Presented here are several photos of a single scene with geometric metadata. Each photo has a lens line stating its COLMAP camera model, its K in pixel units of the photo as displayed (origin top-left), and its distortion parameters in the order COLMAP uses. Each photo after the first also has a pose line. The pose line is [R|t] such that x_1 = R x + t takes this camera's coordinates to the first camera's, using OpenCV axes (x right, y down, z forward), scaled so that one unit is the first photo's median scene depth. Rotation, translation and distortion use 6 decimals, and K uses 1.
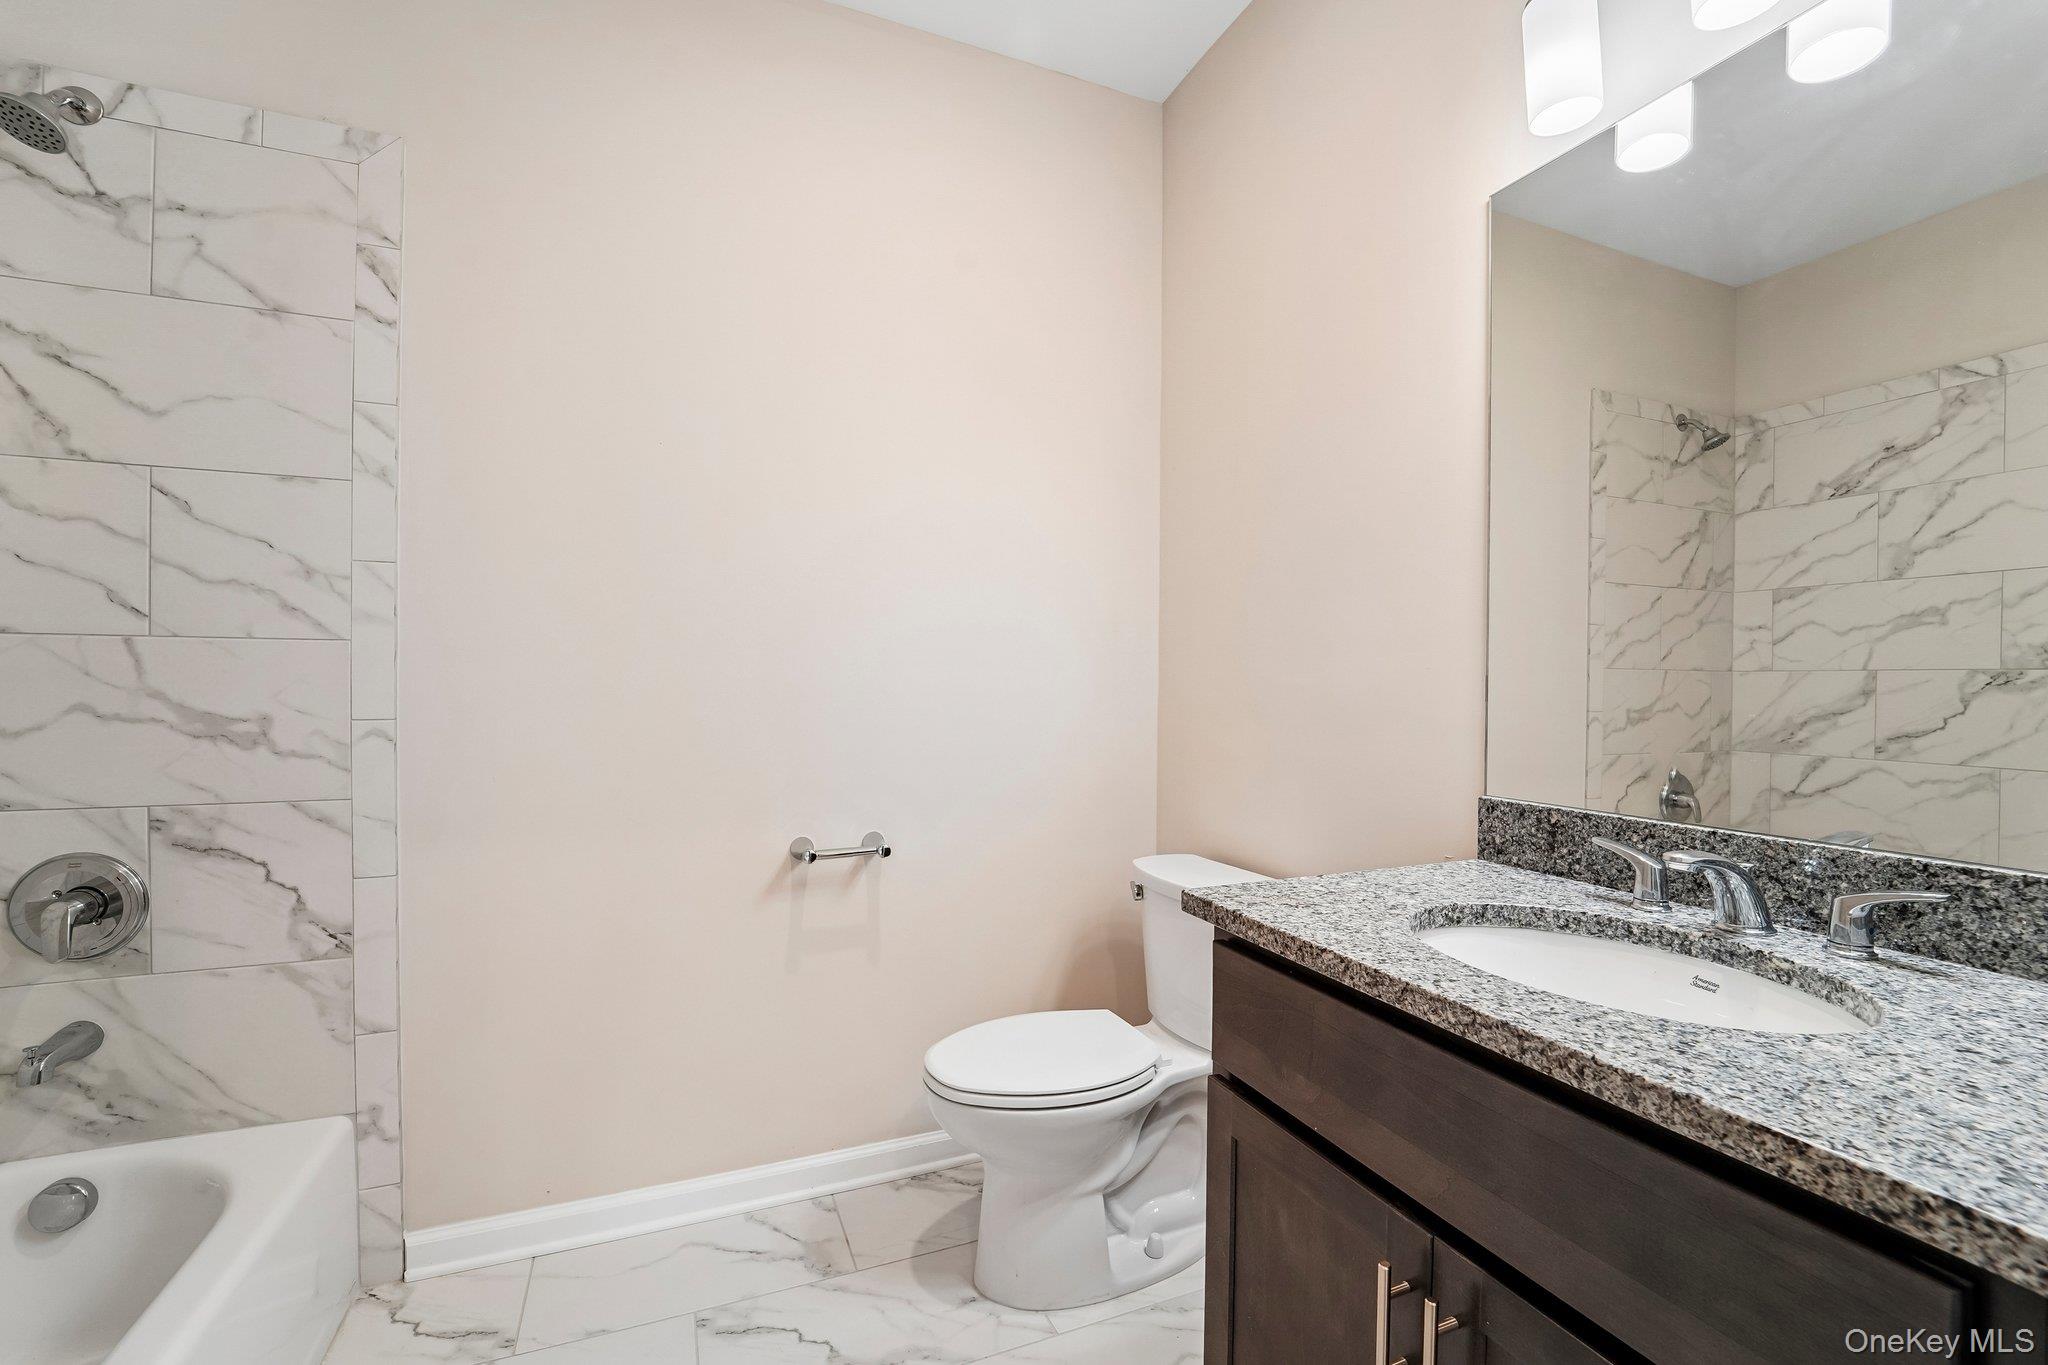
lens RADIAL K [[841.3, 0, 1024.0], [0, 841.3, 682.5], [0, 0, 1]] dist [-0.029089, 0.003794]
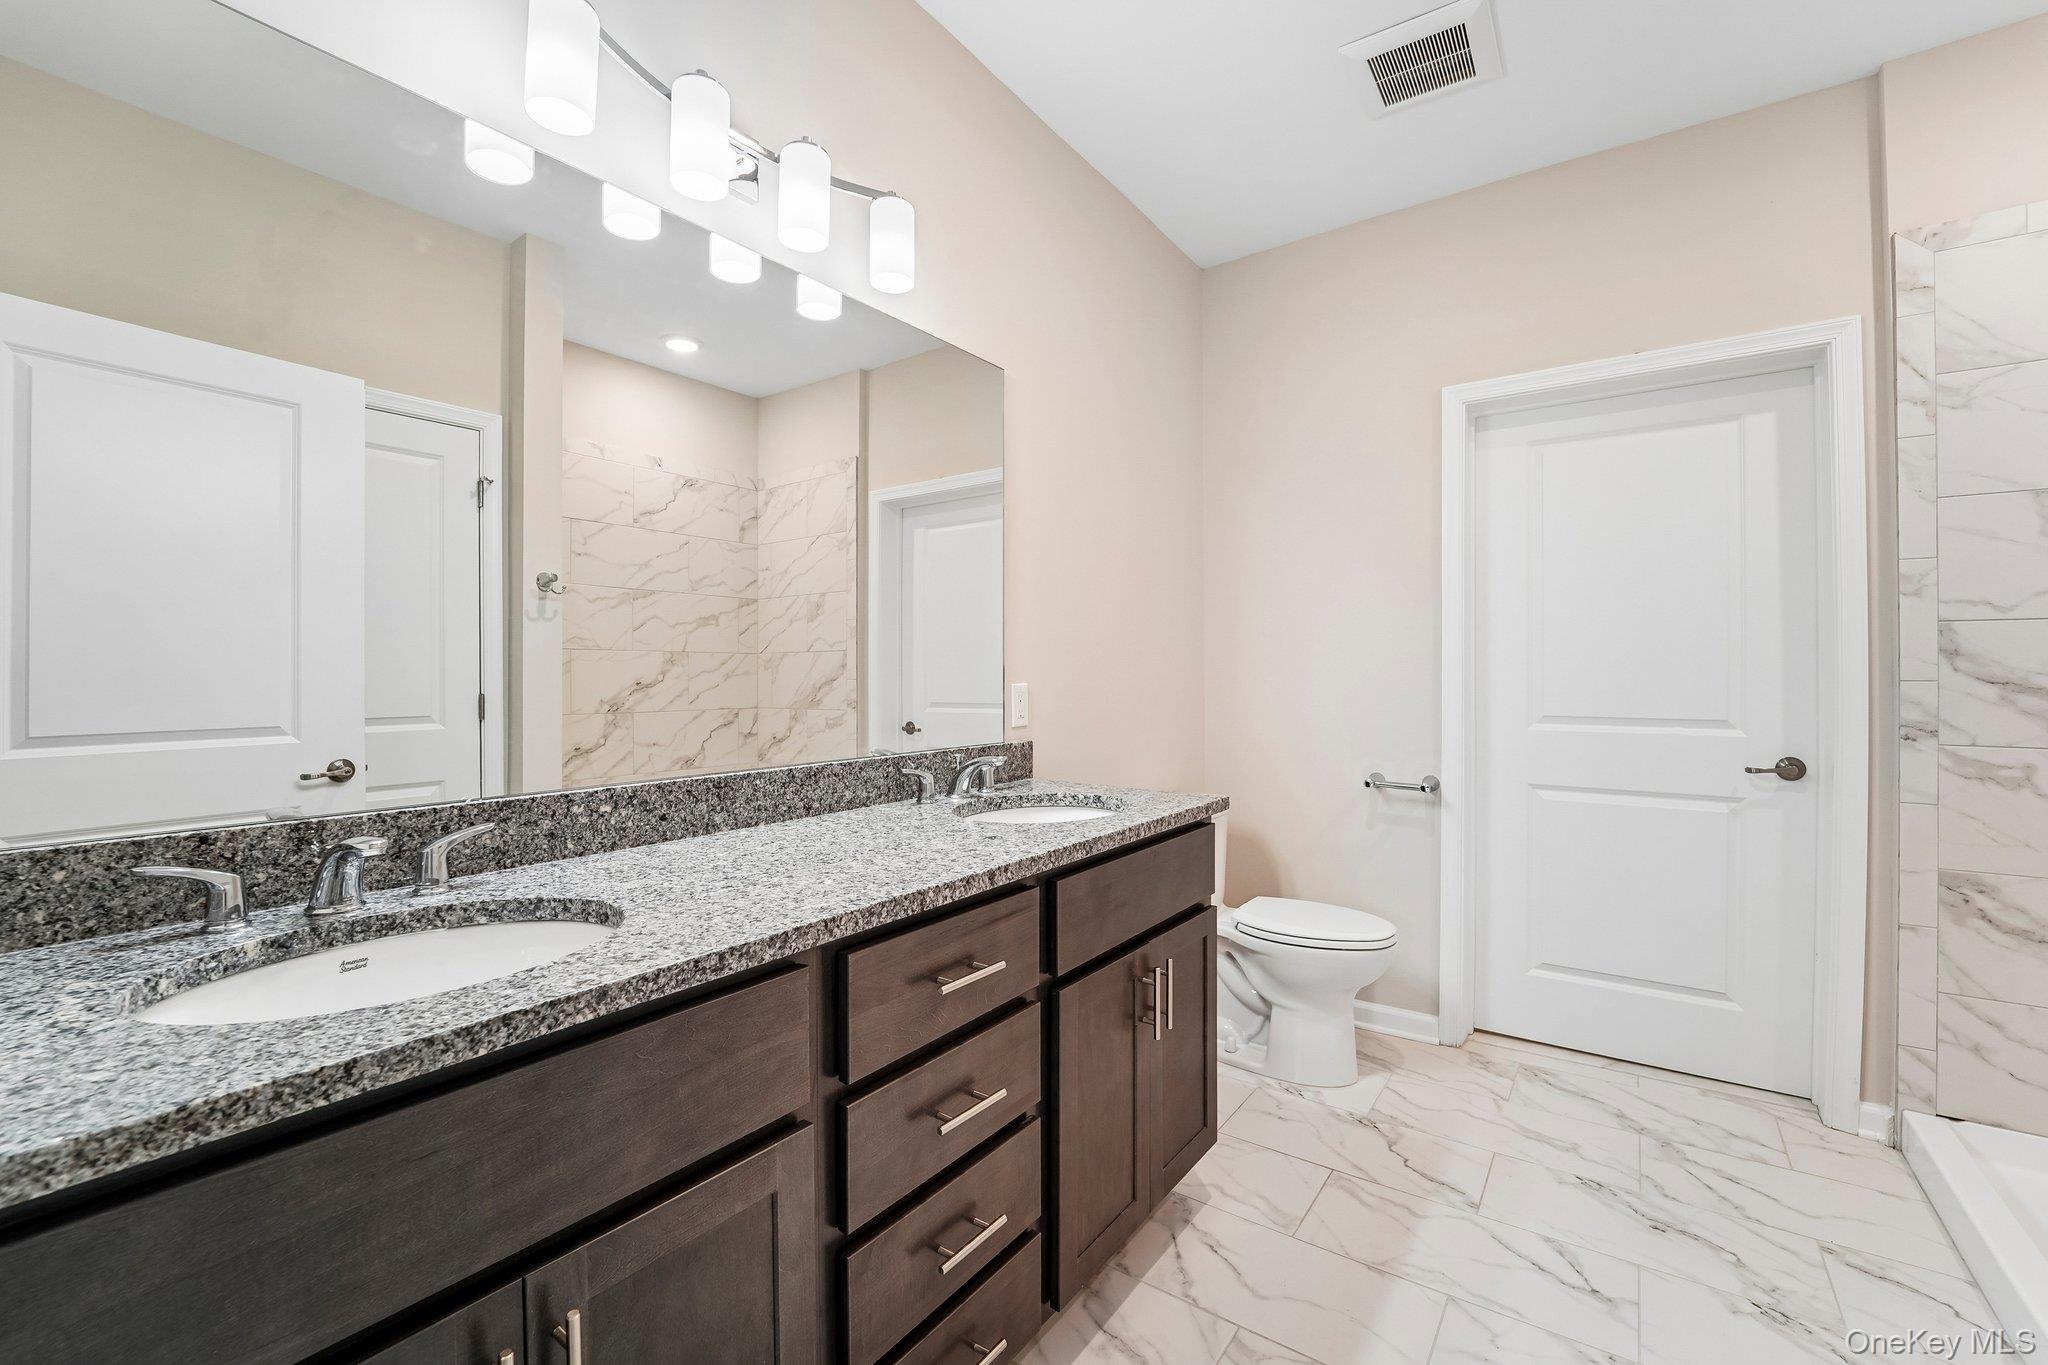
lens RADIAL K [[841.3, 0, 1024.0], [0, 841.3, 682.5], [0, 0, 1]] dist [-0.029089, 0.003794]
pose [[-0.540889, -0.022218, 0.840801, -0.643246], [-0.010492, 0.999751, 0.019669, 0.004607], [-0.841029, 0.001817, -0.540988, 1.372255]]
